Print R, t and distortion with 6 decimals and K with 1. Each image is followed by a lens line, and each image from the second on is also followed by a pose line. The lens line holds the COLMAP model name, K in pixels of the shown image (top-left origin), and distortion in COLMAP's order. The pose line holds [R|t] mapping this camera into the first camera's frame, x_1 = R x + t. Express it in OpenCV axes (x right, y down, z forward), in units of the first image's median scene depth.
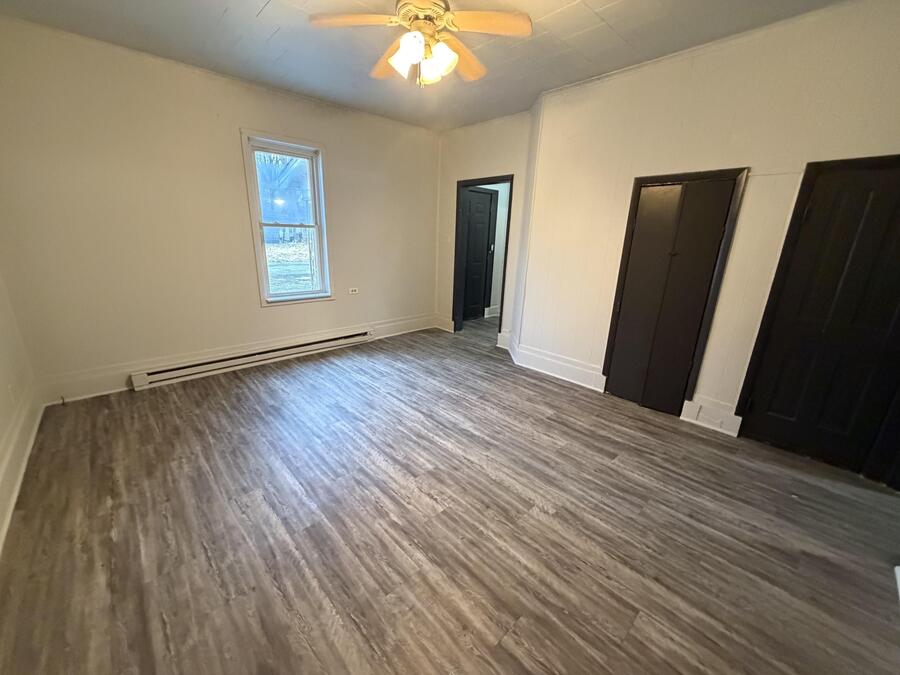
lens RADIAL K [[360.5, 0, 451.8], [0, 360.5, 339.4], [0, 0, 1]] dist [-0.001052, 0.000625]
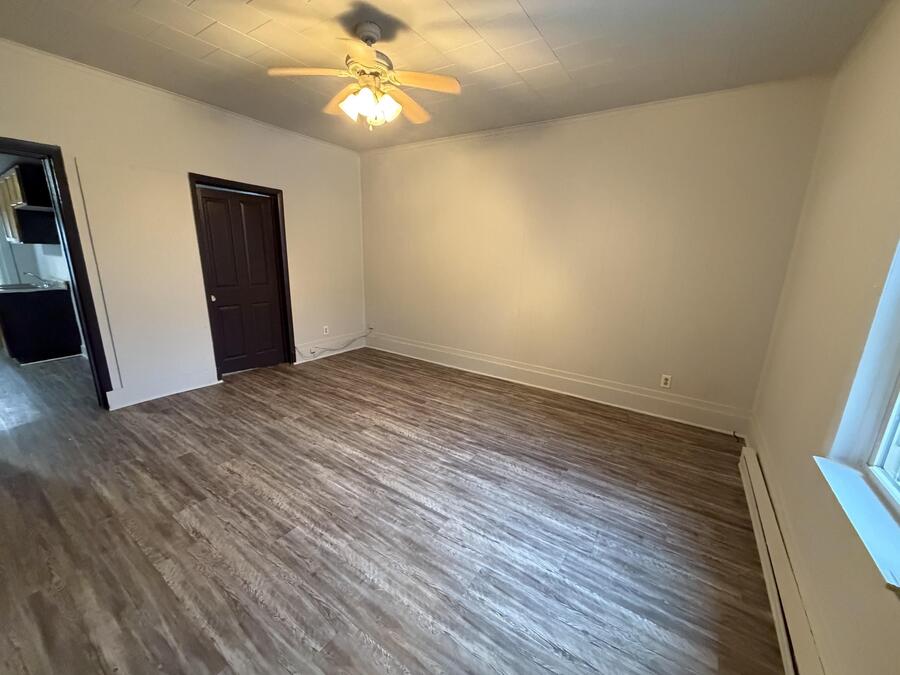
lens RADIAL K [[360.5, 0, 454.6], [0, 360.5, 339.5], [0, 0, 1]] dist [-0.001052, 0.000625]
pose [[-0.972041, -0.002481, -0.234797, -0.059988], [-0.120973, 0.862317, 0.491706, -0.541127], [0.201249, 0.506363, -0.838508, 1.767052]]
